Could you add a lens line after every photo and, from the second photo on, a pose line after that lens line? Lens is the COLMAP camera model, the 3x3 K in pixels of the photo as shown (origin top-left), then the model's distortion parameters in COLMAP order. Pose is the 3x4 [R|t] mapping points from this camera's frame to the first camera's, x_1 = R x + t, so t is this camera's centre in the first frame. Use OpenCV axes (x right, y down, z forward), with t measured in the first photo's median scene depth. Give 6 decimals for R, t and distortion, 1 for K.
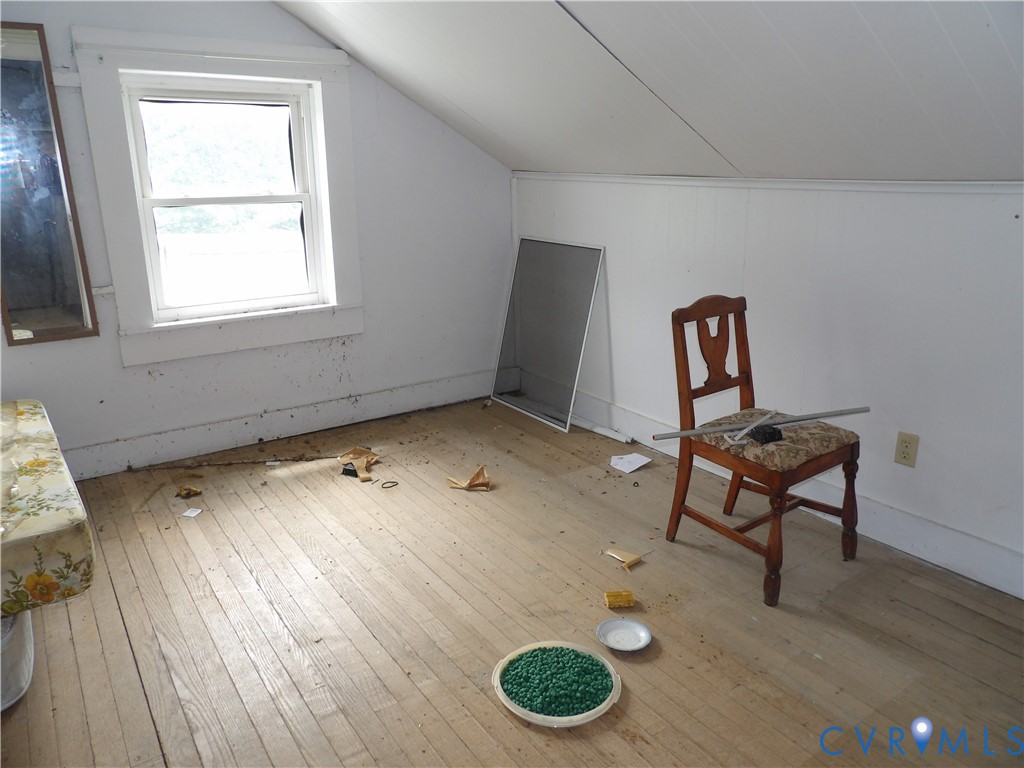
lens RADIAL K [[725.2, 0, 512.0], [0, 725.2, 384.0], [0, 0, 1]] dist [-0.040283, 0.040923]
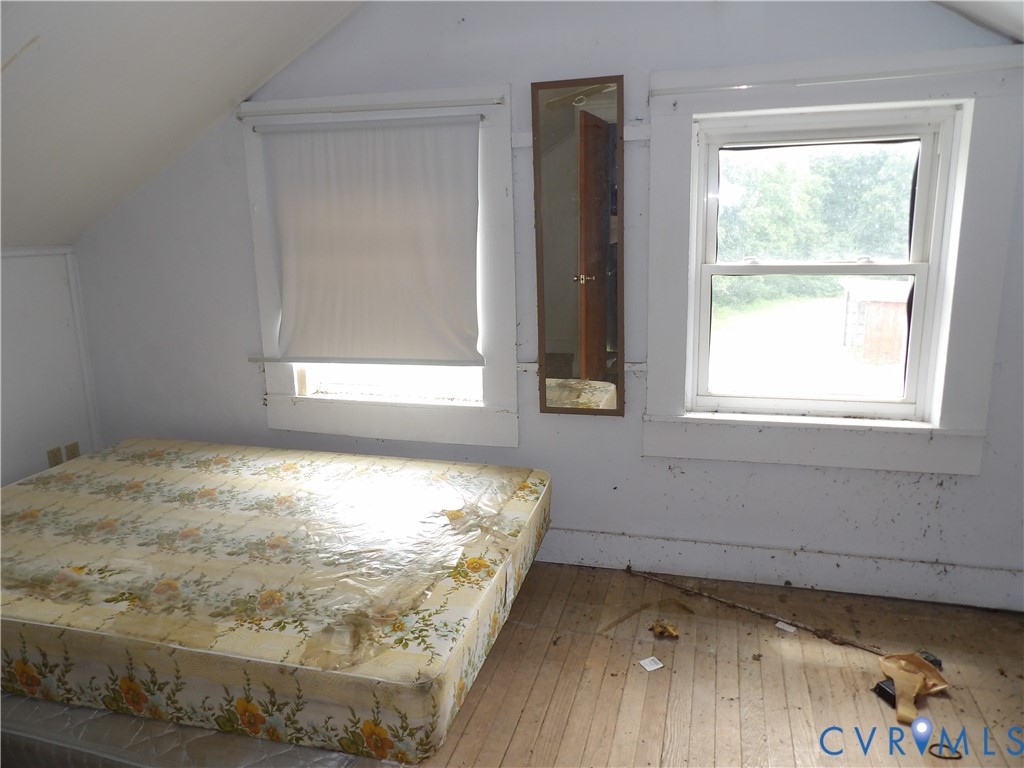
lens RADIAL K [[725.2, 0, 512.0], [0, 725.2, 384.0], [0, 0, 1]] dist [-0.040283, 0.040923]
pose [[0.631846, 0.156011, -0.759231, 0.008259], [-0.201570, 0.978905, 0.033401, -0.102810], [0.748426, 0.131934, 0.649964, 0.296925]]
